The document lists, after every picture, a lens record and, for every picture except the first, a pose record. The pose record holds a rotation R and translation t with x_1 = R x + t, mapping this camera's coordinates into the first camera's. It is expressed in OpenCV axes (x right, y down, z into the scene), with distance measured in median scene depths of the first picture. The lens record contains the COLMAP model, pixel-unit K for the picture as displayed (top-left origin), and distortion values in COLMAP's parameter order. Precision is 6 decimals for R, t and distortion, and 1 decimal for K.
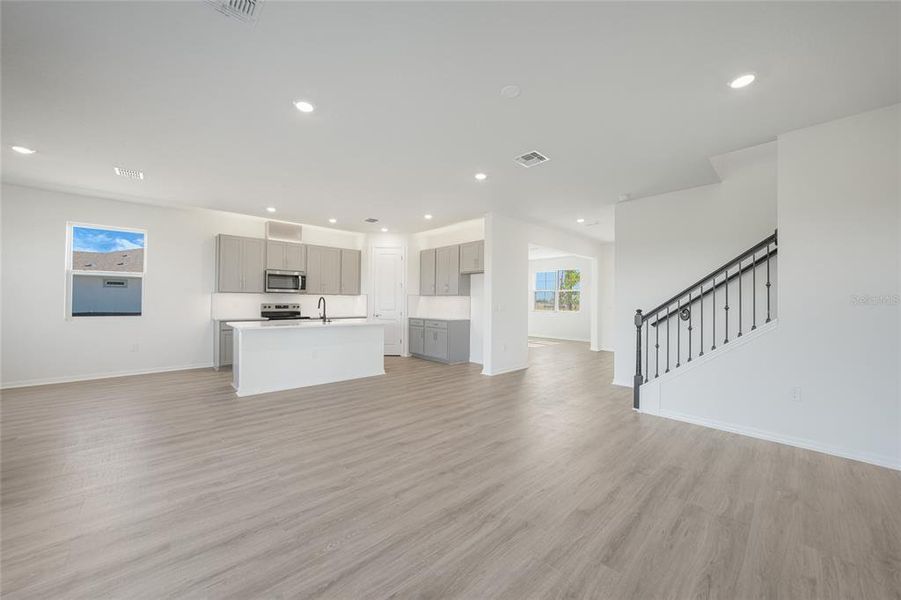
lens RADIAL K [[325.8, 0, 453.9], [0, 325.8, 298.3], [0, 0, 1]] dist [-0.018483, 0.000077]
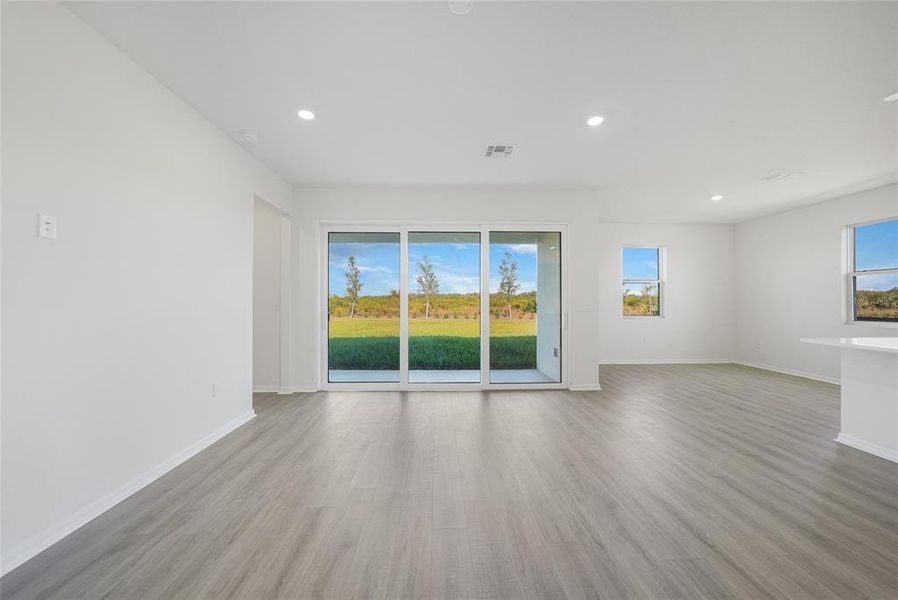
lens RADIAL K [[327.7, 0, 444.9], [0, 327.7, 299.2], [0, 0, 1]] dist [-0.018209, 0.000063]
pose [[-0.663394, -0.014045, -0.748139, 0.265004], [-0.001265, 0.999843, -0.017649, 0.008114], [0.748269, -0.010762, -0.663308, 0.529425]]
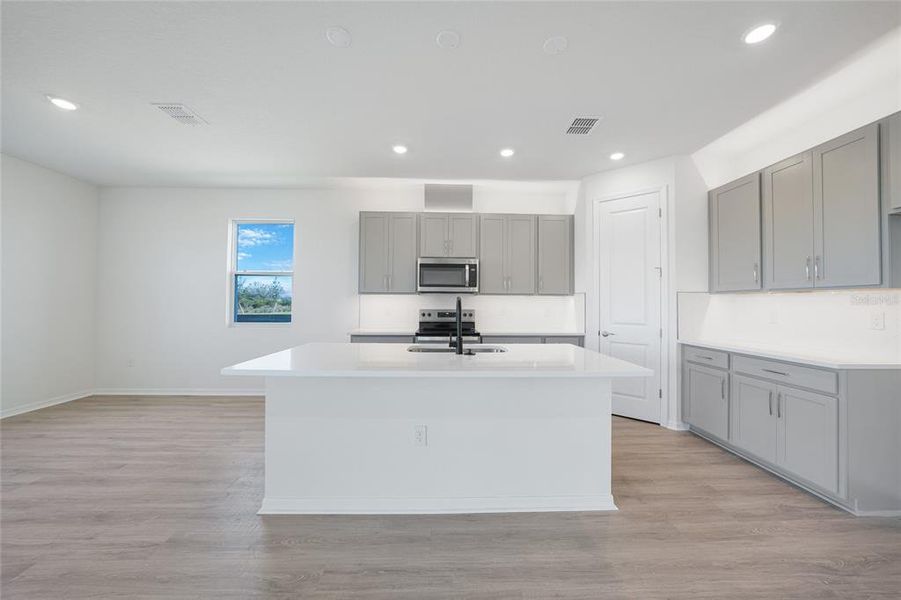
lens RADIAL K [[325.8, 0, 453.9], [0, 325.8, 298.3], [0, 0, 1]] dist [-0.018483, 0.000077]
pose [[0.754024, -0.014409, -0.656688, -0.093580], [0.006134, 0.999870, -0.014896, 0.003473], [0.656818, 0.007203, 0.754015, 0.532179]]
